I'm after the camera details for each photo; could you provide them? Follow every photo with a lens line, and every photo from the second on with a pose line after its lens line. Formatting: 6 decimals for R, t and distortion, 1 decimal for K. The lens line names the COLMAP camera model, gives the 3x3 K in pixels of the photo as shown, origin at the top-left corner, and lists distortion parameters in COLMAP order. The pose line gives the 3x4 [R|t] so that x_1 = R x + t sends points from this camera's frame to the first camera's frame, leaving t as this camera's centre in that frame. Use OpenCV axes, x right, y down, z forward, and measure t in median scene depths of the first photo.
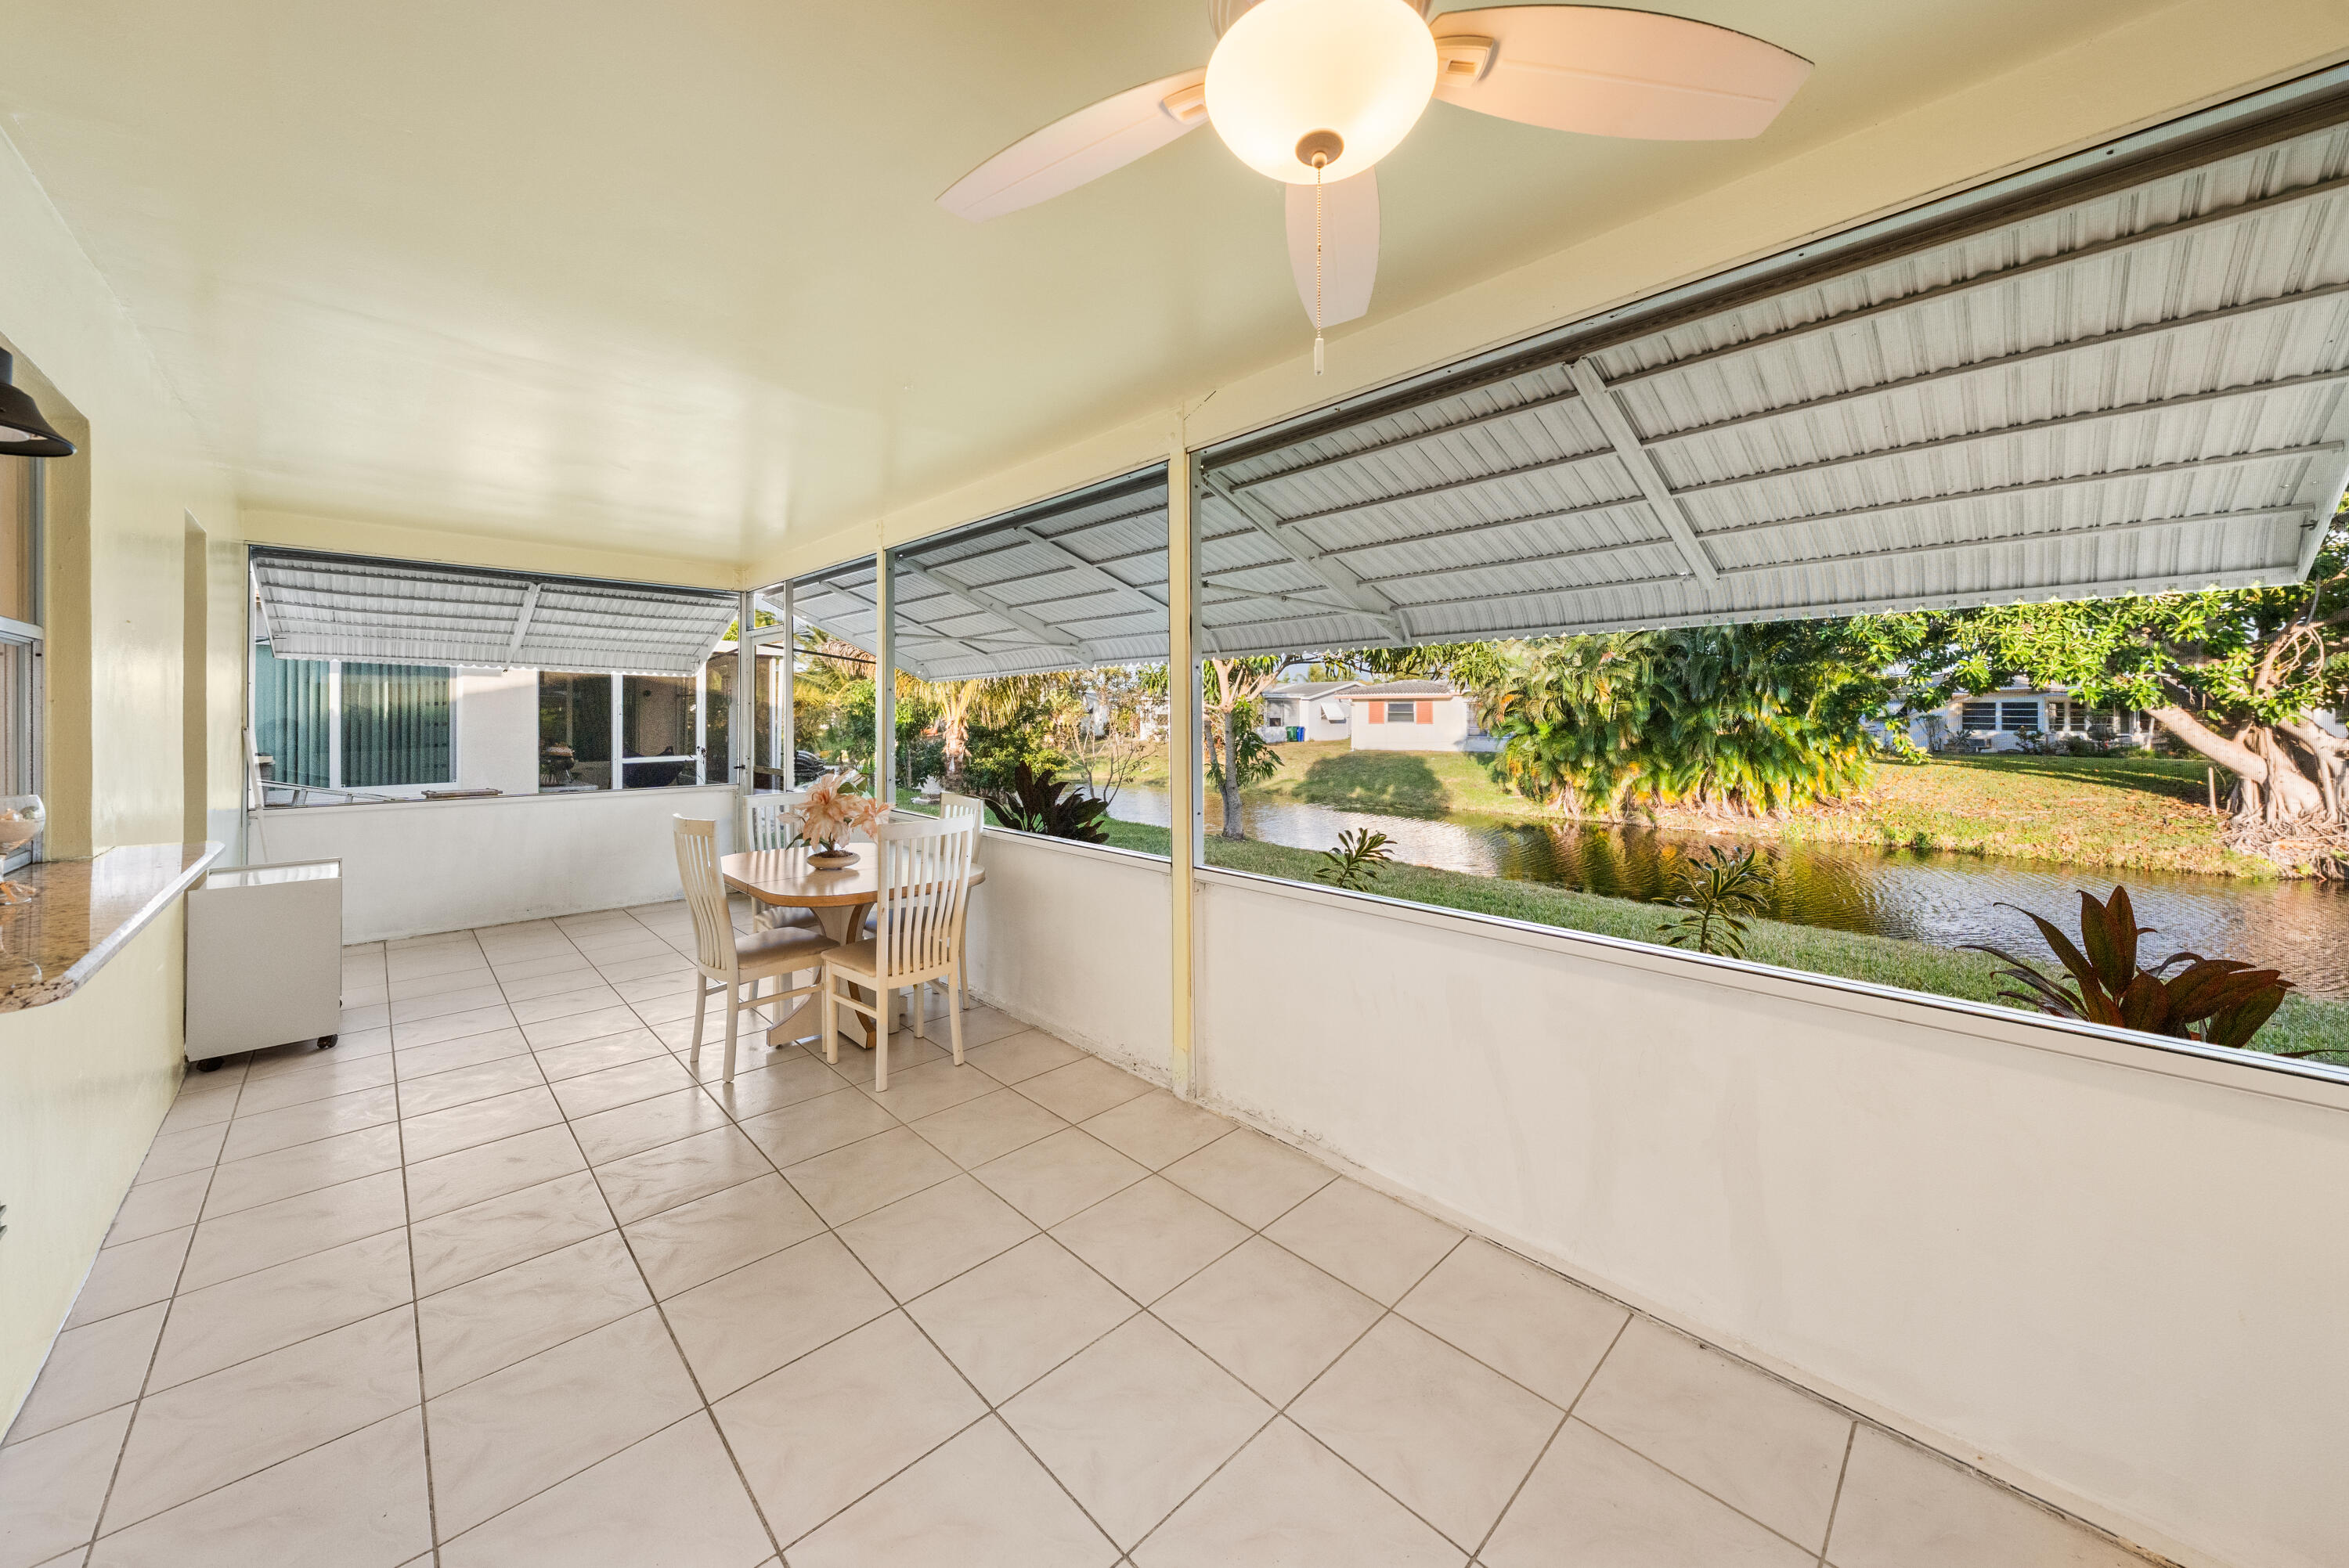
lens RADIAL K [[811.3, 0, 1173.6], [0, 811.3, 777.2], [0, 0, 1]] dist [0.000415, 0.000364]
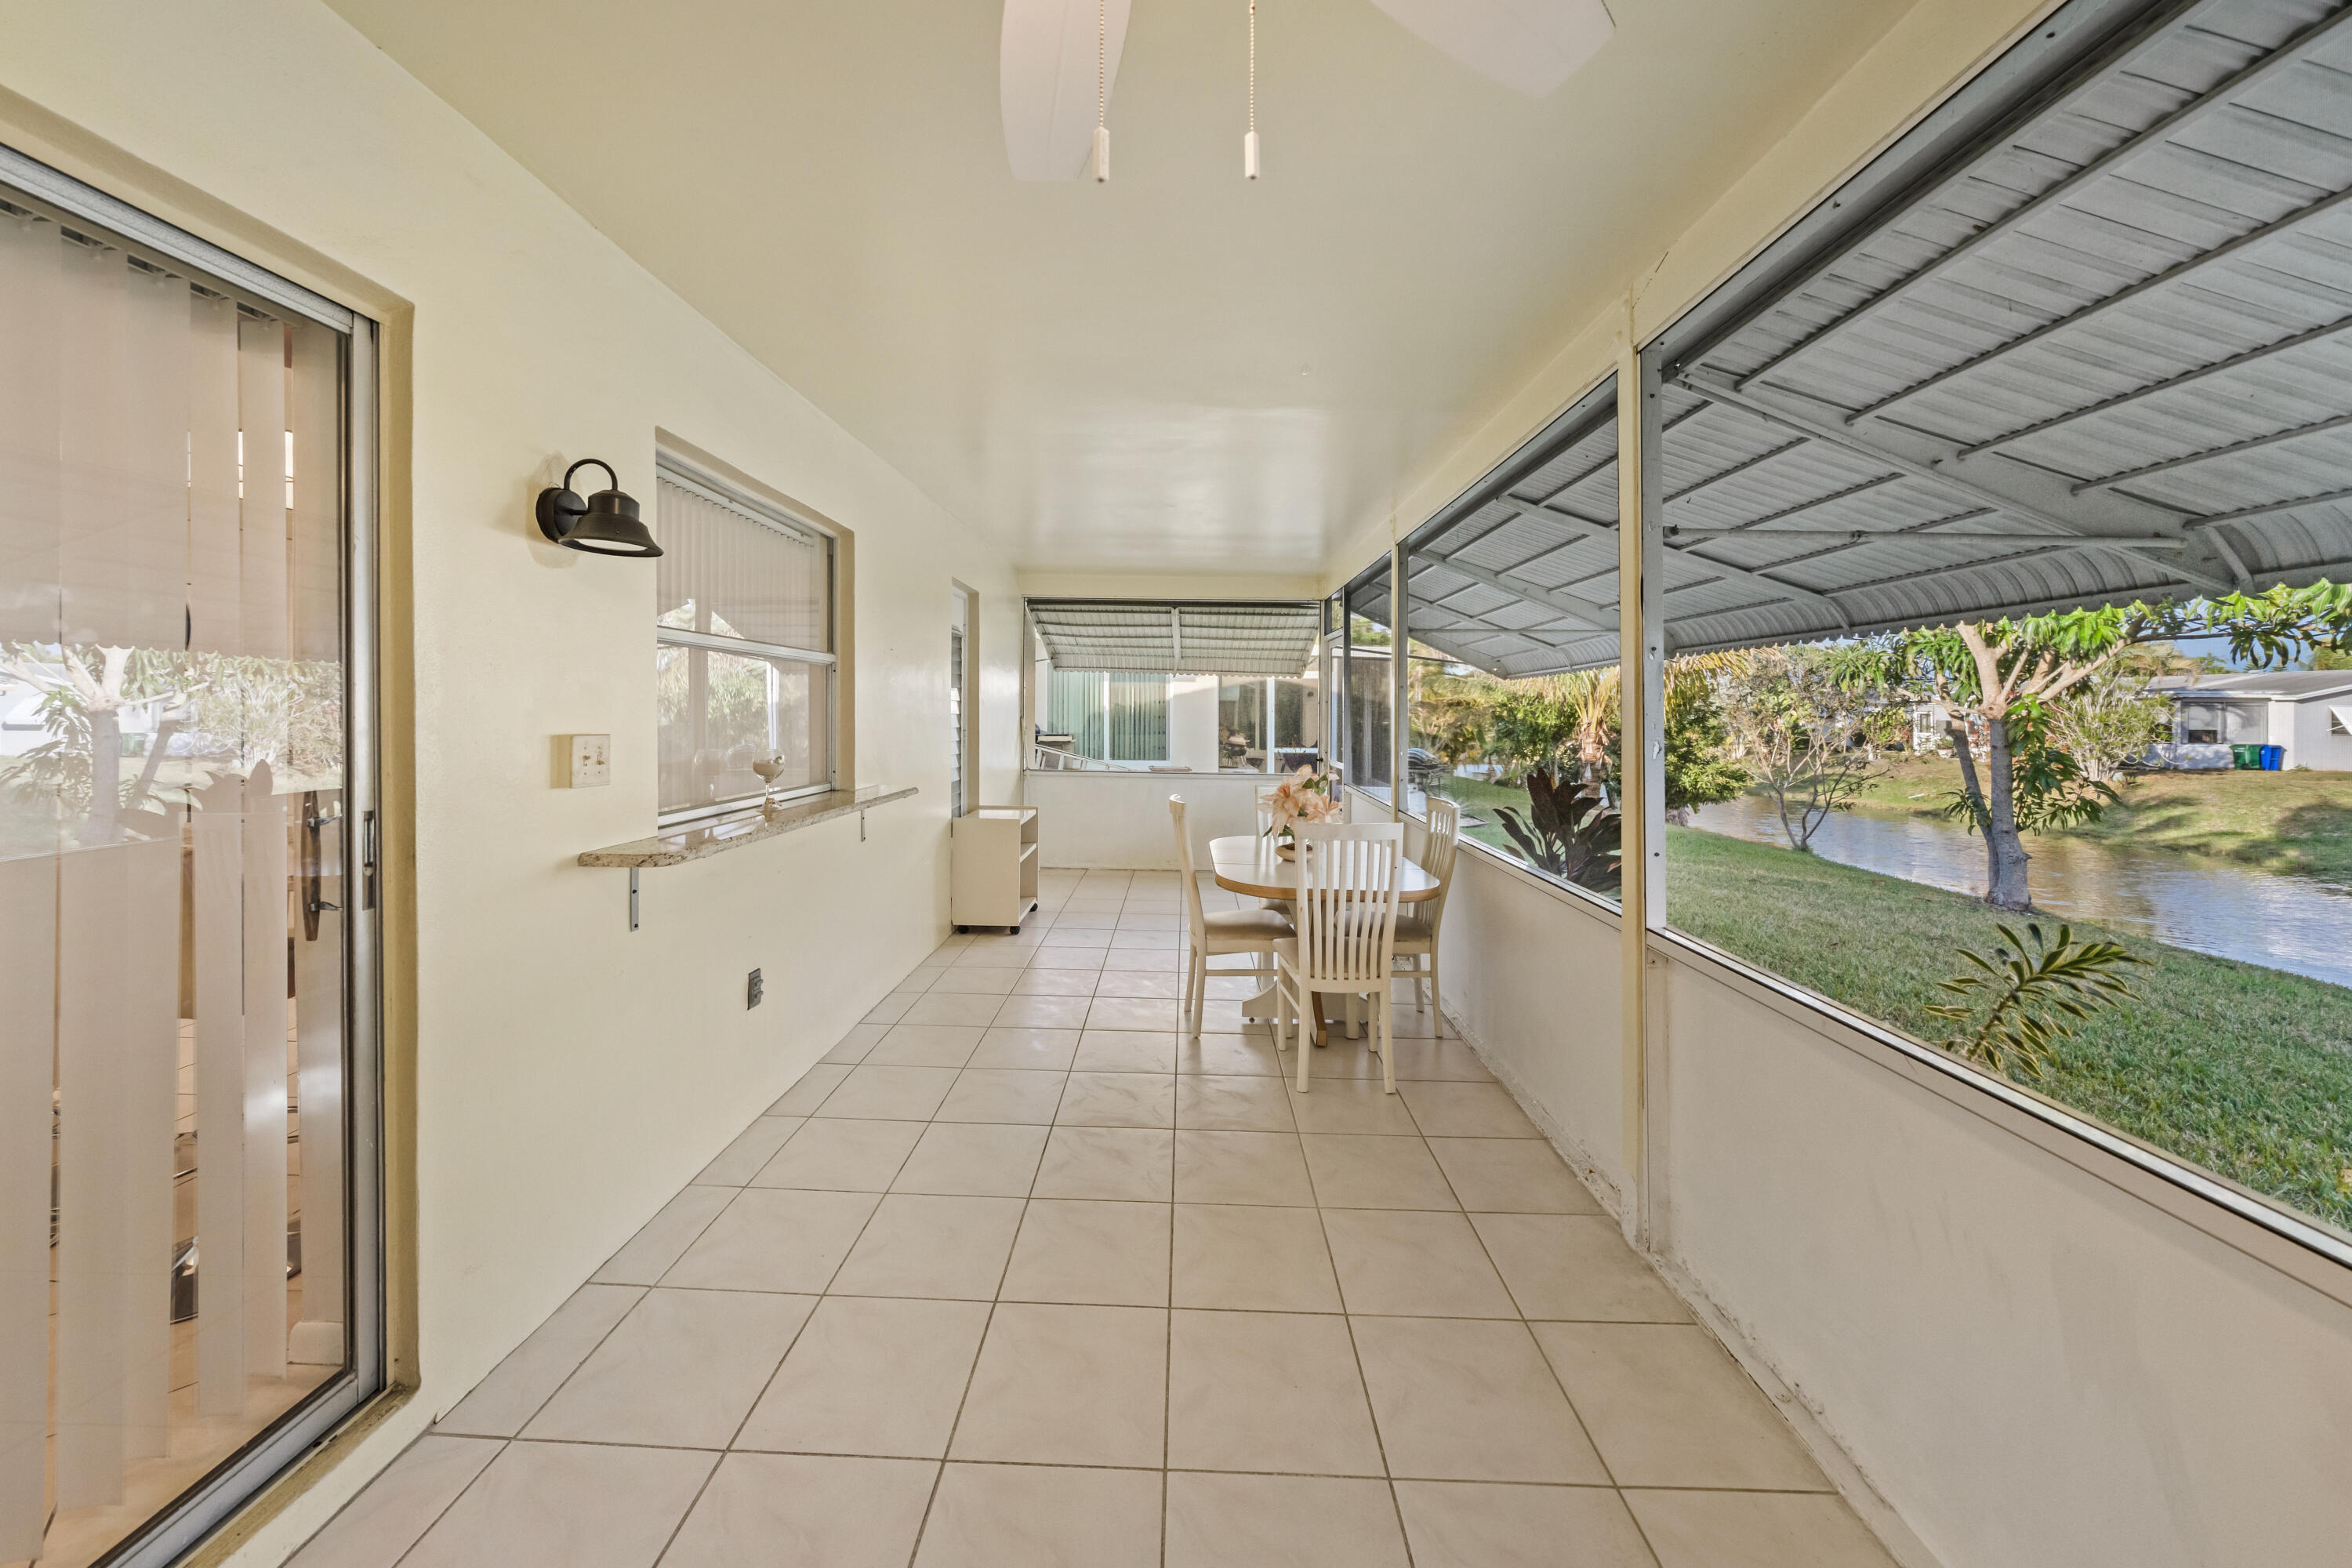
lens RADIAL K [[809.0, 0, 1180.1], [0, 809.0, 766.1], [0, 0, 1]] dist [-0.001178, 0.000433]
pose [[0.702261, 0.058236, -0.709533, 0.167520], [-0.067943, 0.997582, 0.014632, -0.011379], [0.708670, 0.037933, 0.704520, 0.143380]]
